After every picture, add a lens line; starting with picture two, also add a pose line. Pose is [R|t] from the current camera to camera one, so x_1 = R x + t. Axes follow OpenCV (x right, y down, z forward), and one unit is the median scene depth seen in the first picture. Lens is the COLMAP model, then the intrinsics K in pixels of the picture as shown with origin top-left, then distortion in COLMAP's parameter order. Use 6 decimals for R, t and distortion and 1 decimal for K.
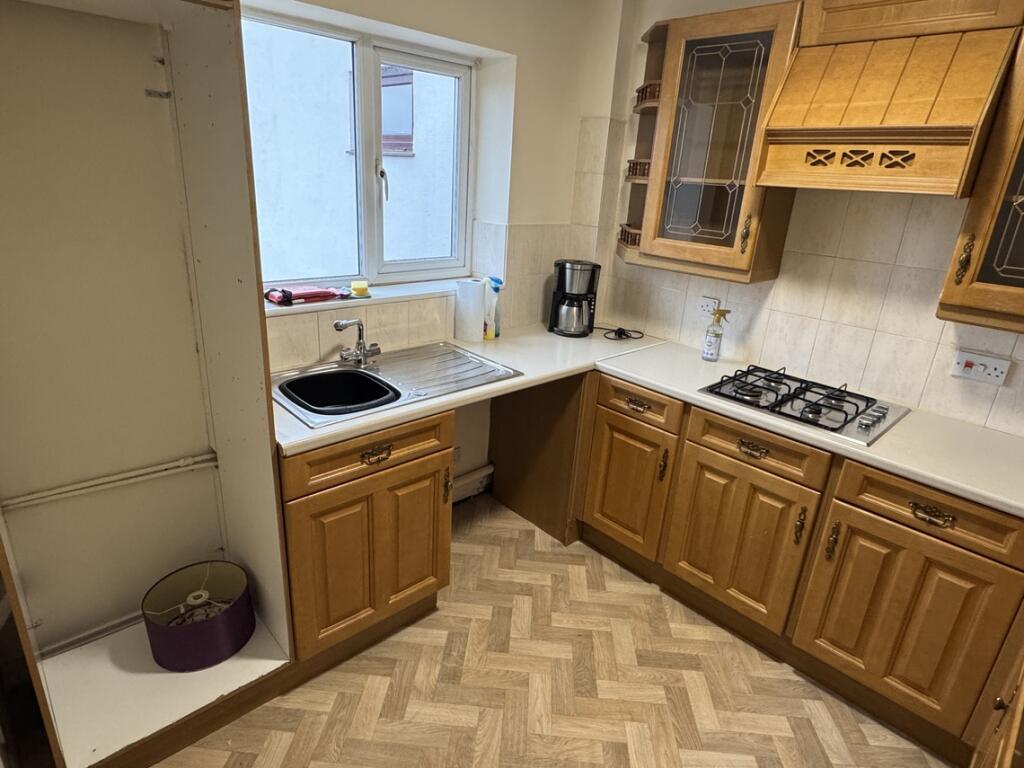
lens RADIAL K [[565.4, 0, 512.0], [0, 565.4, 384.0], [0, 0, 1]] dist [0.002117, 0.000772]
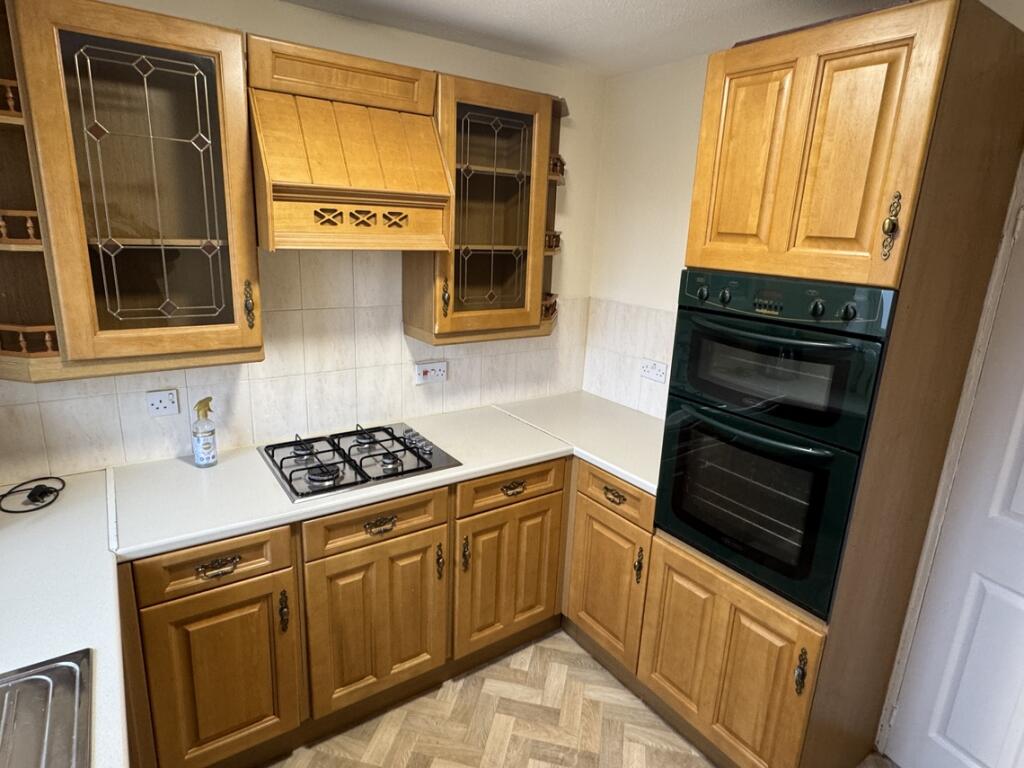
lens RADIAL K [[575.9, 0, 512.0], [0, 575.9, 384.0], [0, 0, 1]] dist [-0.000372, -0.001179]
pose [[0.168592, -0.314639, 0.934119, -0.340873], [0.311927, 0.916011, 0.252242, -0.261932], [-0.935028, 0.248851, 0.252577, 0.487988]]
